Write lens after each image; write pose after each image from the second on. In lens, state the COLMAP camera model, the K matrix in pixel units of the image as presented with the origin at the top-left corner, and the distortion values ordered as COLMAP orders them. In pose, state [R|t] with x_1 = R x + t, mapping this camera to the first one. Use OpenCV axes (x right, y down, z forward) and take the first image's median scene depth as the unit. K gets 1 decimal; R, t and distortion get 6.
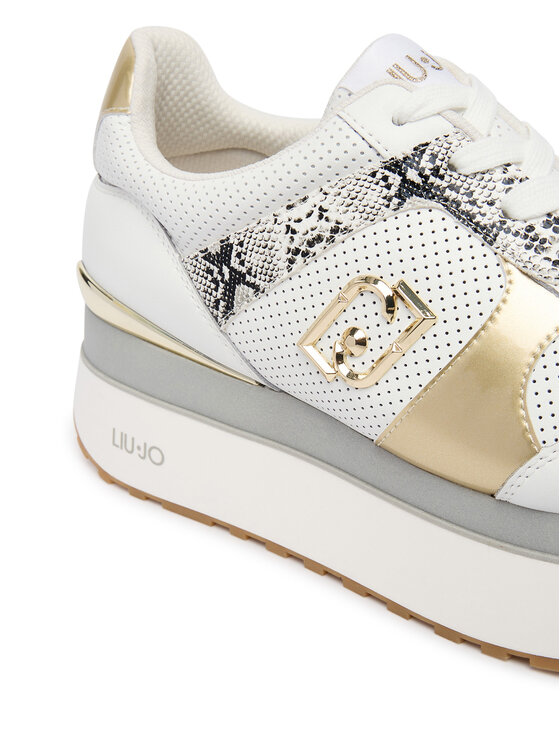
lens RADIAL K [[1116.4, 0, 194.9], [0, 1116.4, 373.3], [0, 0, 1]] dist [-0.065701, -0.068656]
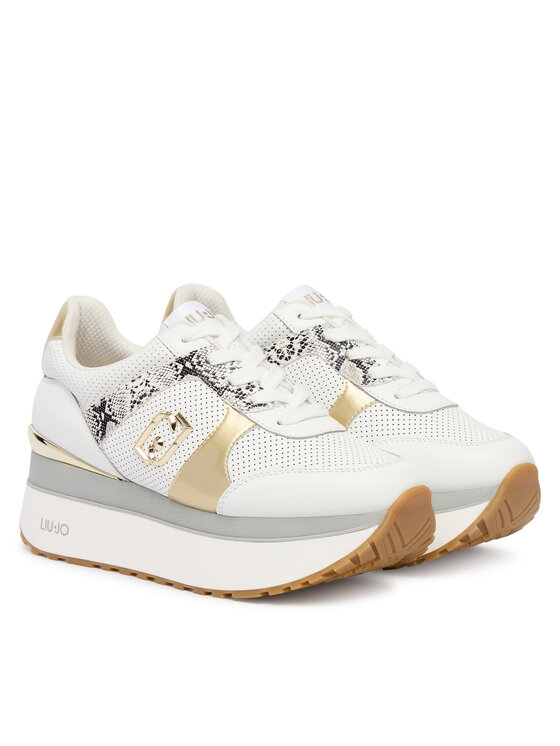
lens RADIAL K [[1897.1, 0, 280.0], [0, 1897.1, 373.0], [0, 0, 1]] dist [0.026544, 0.309868]
pose [[0.999050, 0.043582, 0.000000, 0.353221], [-0.041774, 0.957602, -0.285049, 0.814027], [-0.012423, 0.284779, 0.958513, -2.328829]]
